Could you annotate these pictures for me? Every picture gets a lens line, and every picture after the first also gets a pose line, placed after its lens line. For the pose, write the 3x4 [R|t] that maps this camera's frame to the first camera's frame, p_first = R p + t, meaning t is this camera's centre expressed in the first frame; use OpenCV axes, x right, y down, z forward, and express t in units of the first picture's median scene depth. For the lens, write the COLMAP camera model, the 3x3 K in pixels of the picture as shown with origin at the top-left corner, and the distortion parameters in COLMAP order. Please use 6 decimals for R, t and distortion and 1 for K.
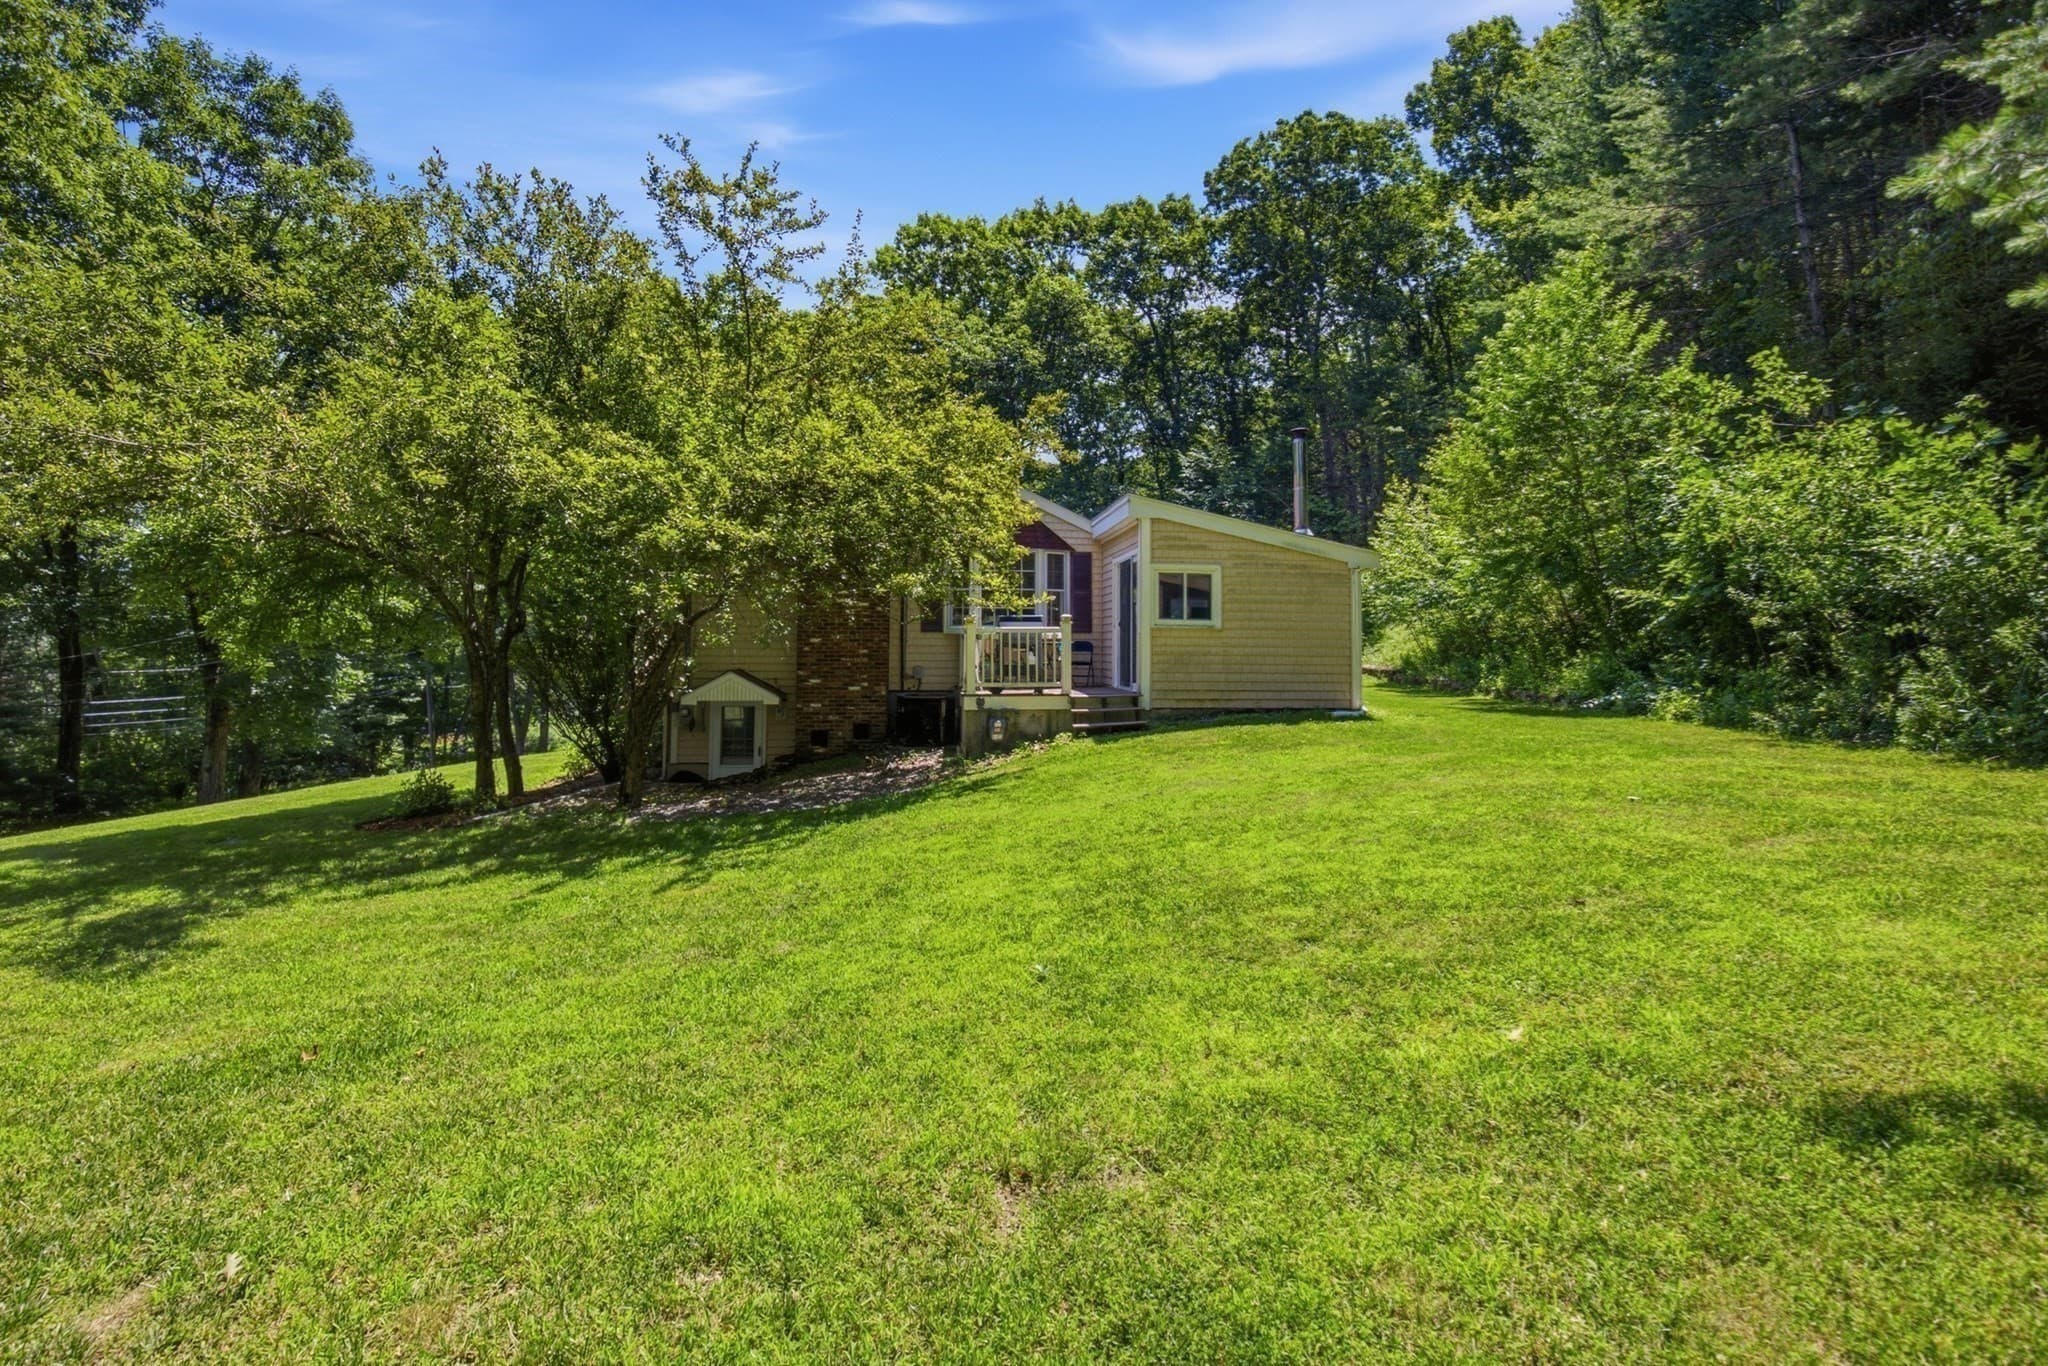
lens RADIAL K [[952.9, 0, 1036.4], [0, 952.9, 674.0], [0, 0, 1]] dist [-0.000419, 0.000470]
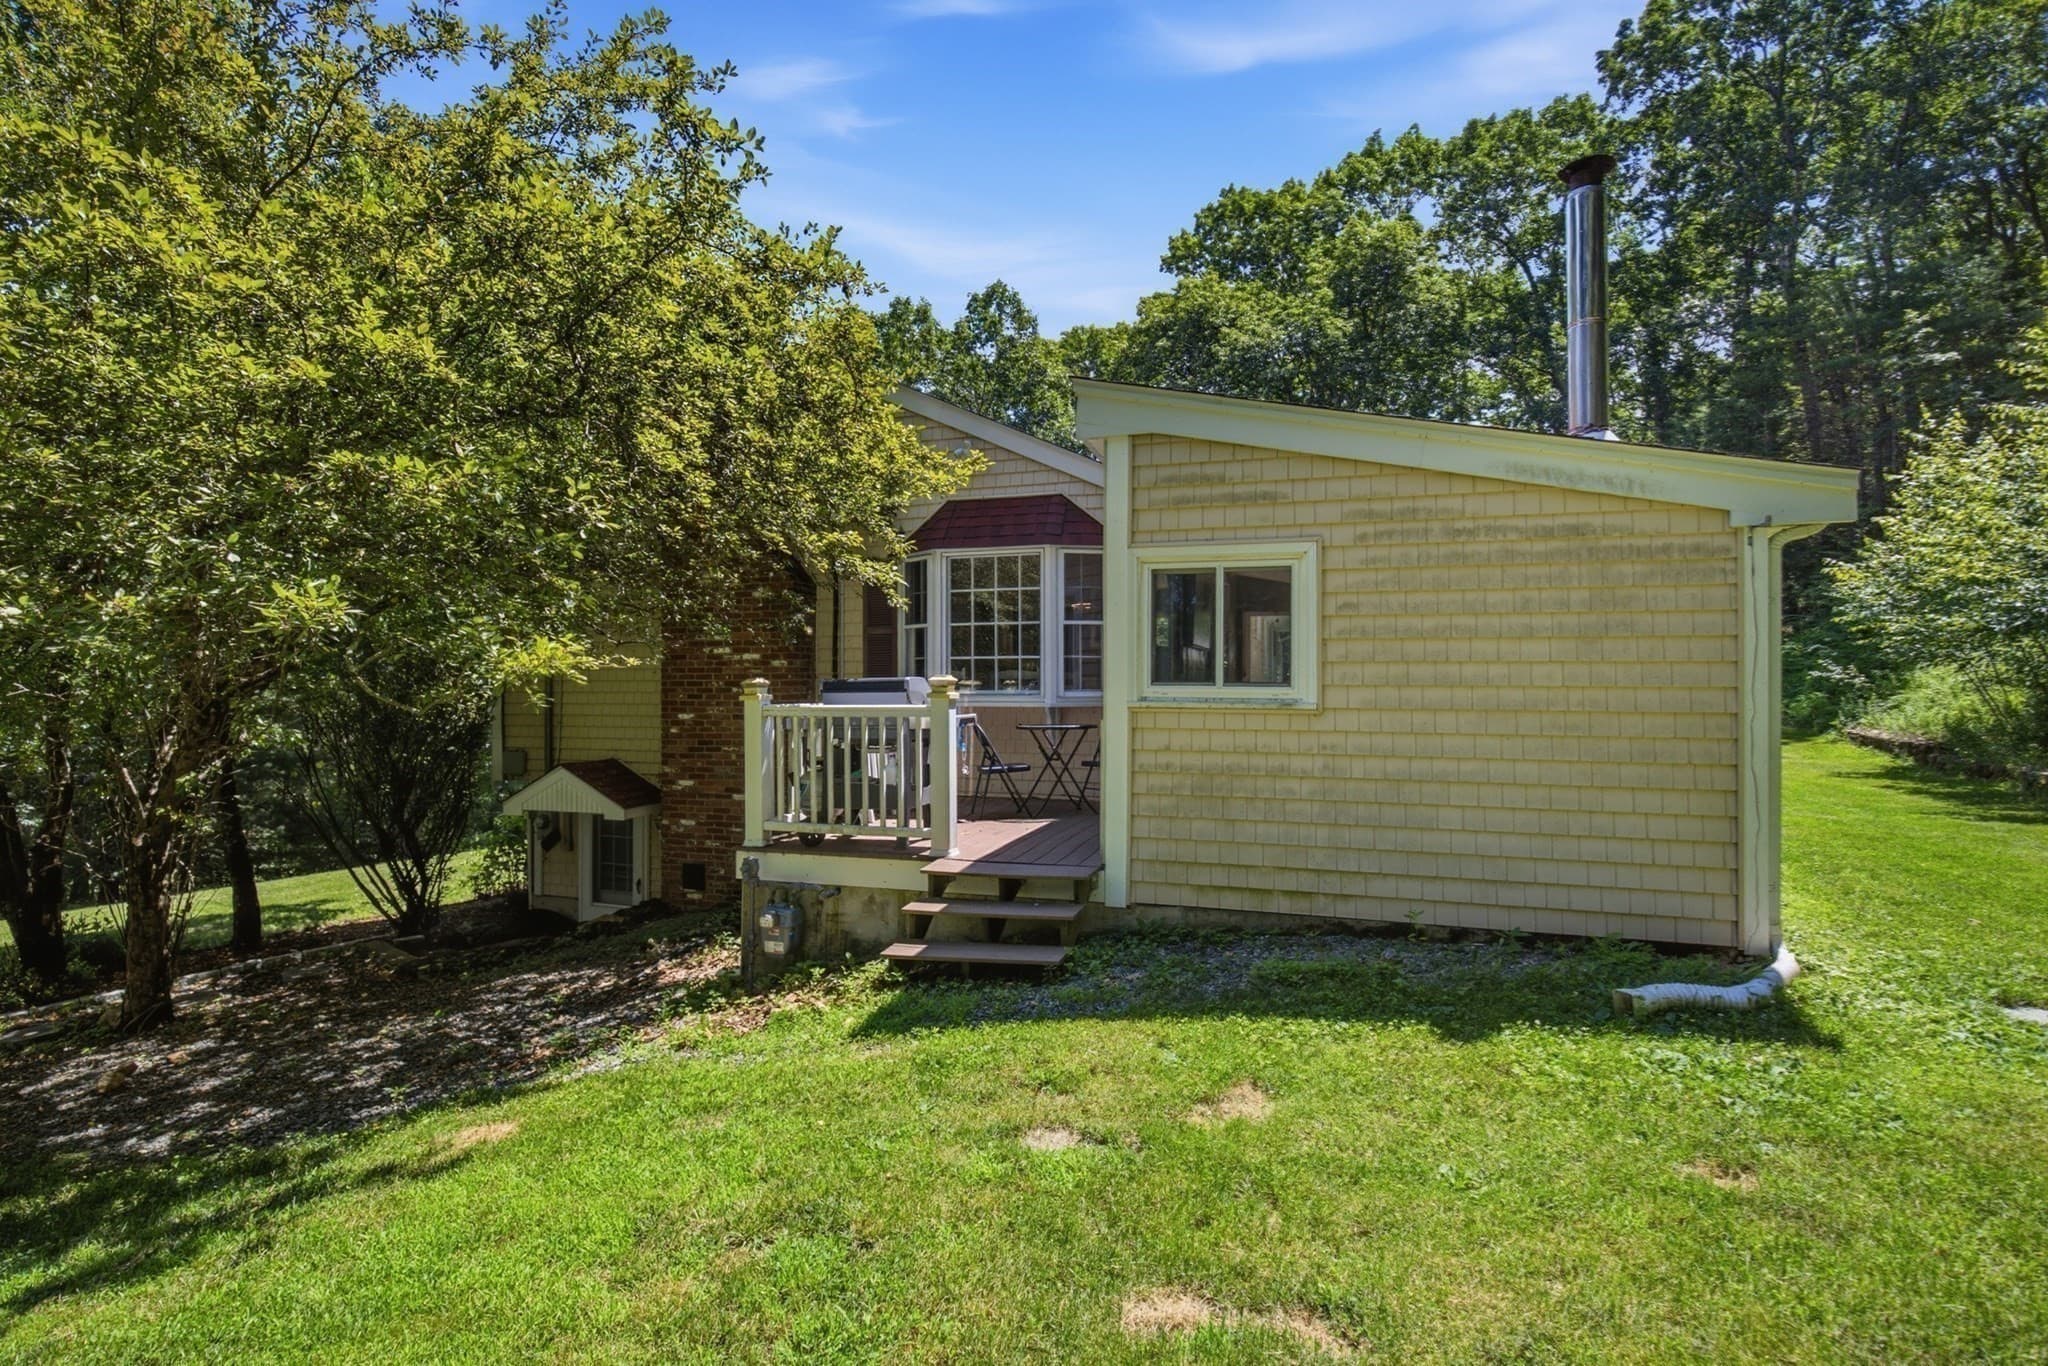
lens RADIAL K [[952.9, 0, 1019.2], [0, 952.9, 705.7], [0, 0, 1]] dist [-0.000419, 0.000470]
pose [[0.917835, 0.005518, -0.396923, 0.104257], [-0.008246, 0.999953, -0.005166, -0.020336], [0.396876, 0.008015, 0.917837, 0.266716]]
